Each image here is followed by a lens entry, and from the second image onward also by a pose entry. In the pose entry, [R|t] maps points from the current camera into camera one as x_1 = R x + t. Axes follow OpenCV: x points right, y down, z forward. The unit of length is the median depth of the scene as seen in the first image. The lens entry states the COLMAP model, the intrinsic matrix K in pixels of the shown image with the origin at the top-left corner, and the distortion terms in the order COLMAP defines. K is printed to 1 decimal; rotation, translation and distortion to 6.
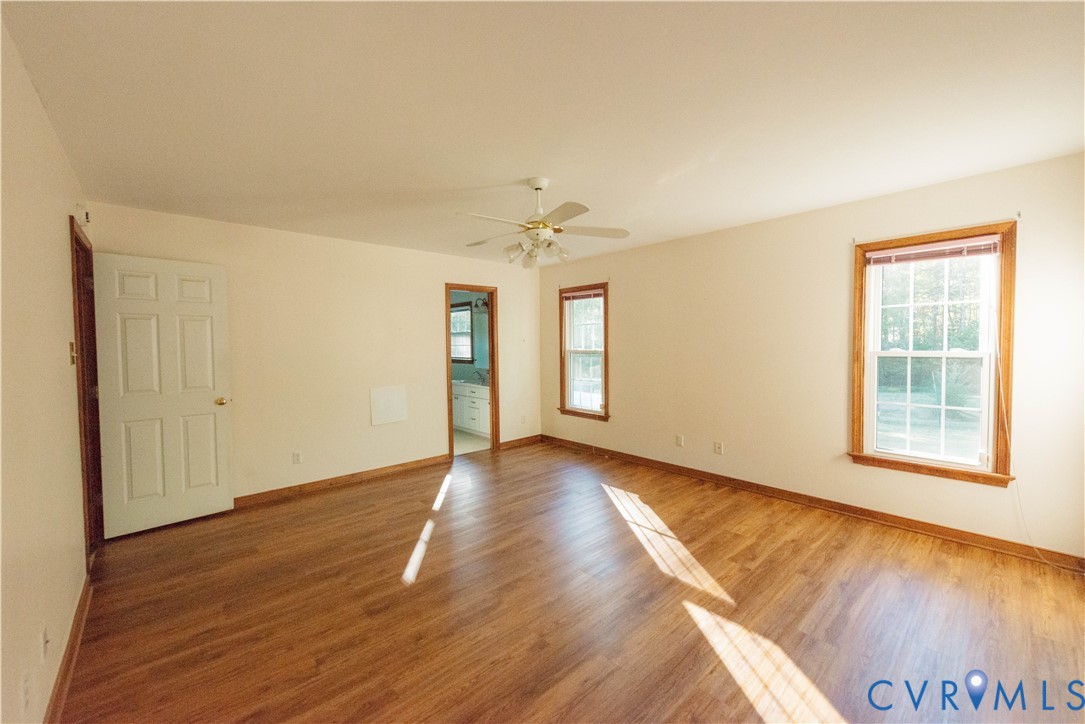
lens RADIAL K [[425.0, 0, 535.3], [0, 425.0, 353.3], [0, 0, 1]] dist [0.012630, -0.000165]
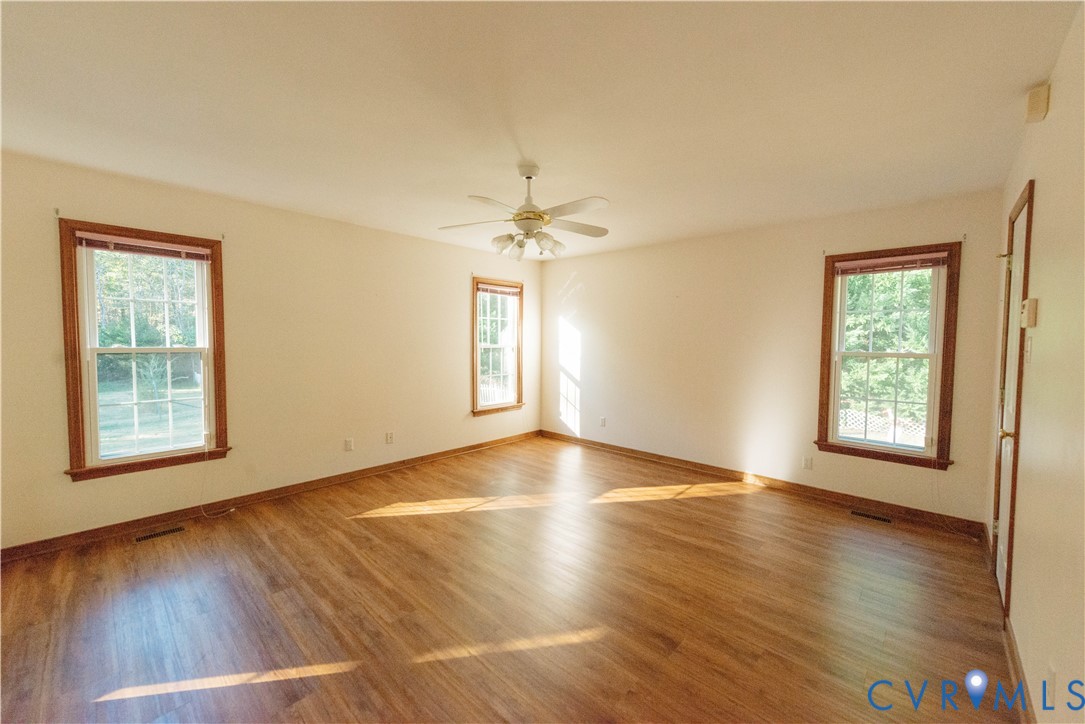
lens RADIAL K [[425.6, 0, 543.1], [0, 425.6, 358.3], [0, 0, 1]] dist [0.010313, -0.000624]
pose [[-0.099684, -0.035033, 0.994402, -0.822490], [0.015670, 0.999201, 0.036773, -0.010316], [-0.994896, 0.019248, -0.099055, 0.912774]]
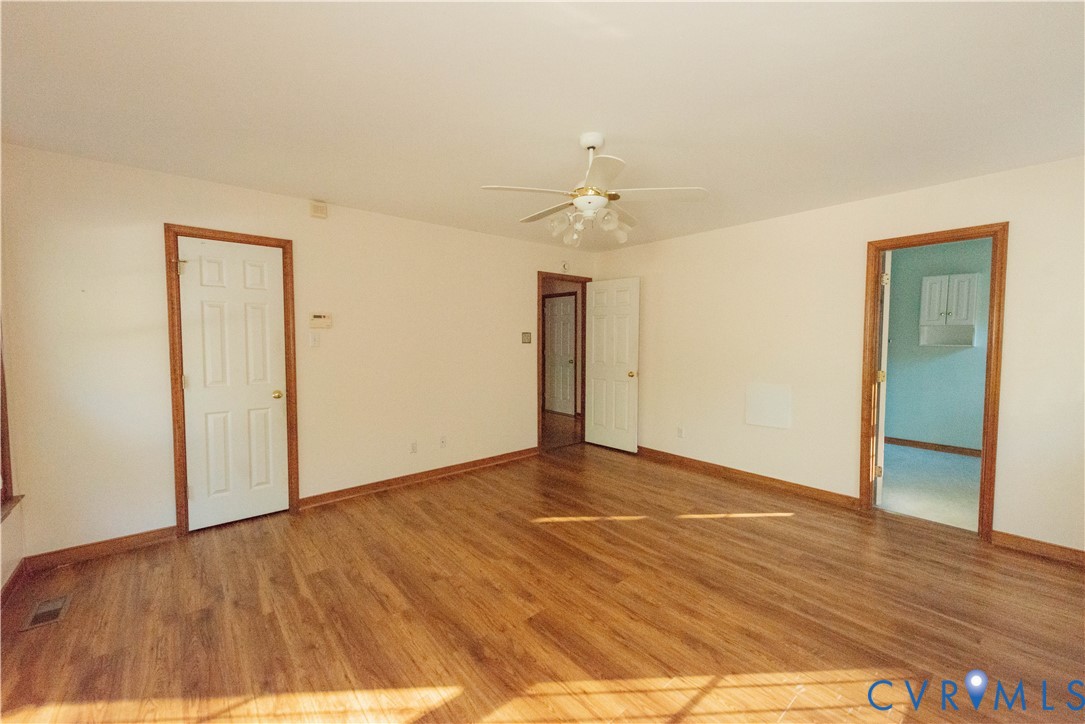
lens RADIAL K [[425.6, 0, 543.1], [0, 425.6, 358.3], [0, 0, 1]] dist [0.010313, -0.000624]
pose [[-0.017762, 0.063526, -0.997822, 0.727871], [-0.023480, 0.997678, 0.063934, -0.025580], [0.999567, 0.024564, -0.016229, 0.792818]]
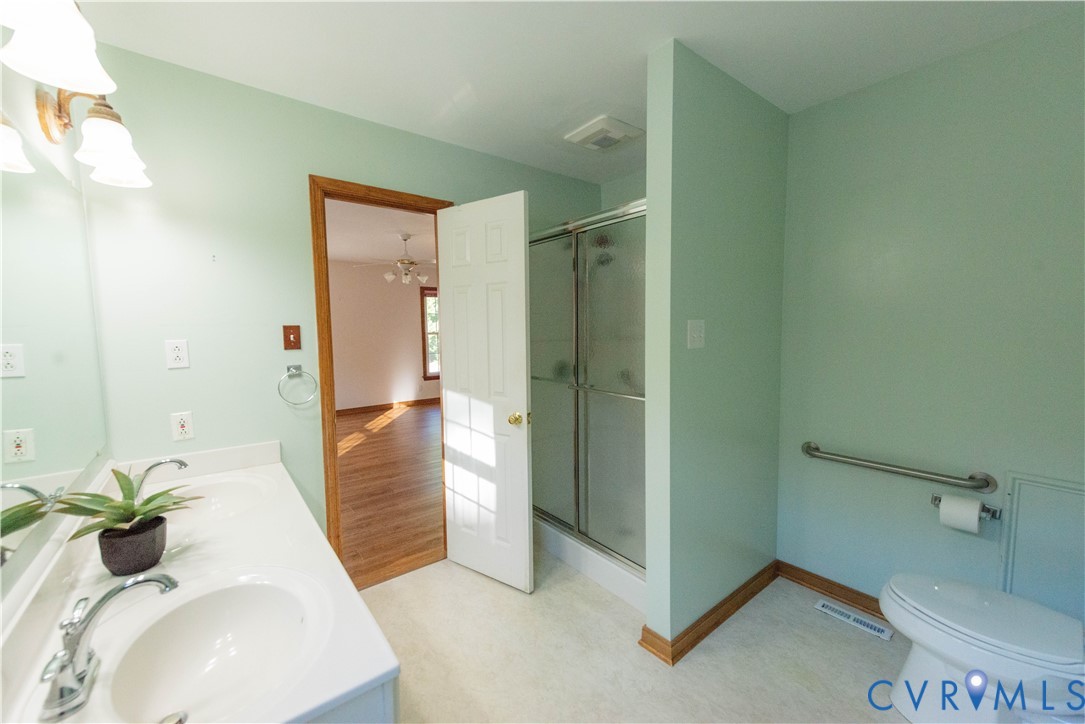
lens RADIAL K [[425.6, 0, 543.1], [0, 425.6, 358.3], [0, 0, 1]] dist [0.010313, -0.000624]
pose [[-0.998132, 0.029238, 0.053636, -0.551244], [0.034692, 0.993997, 0.103759, -0.054777], [-0.050281, 0.105426, -0.993155, 2.357284]]
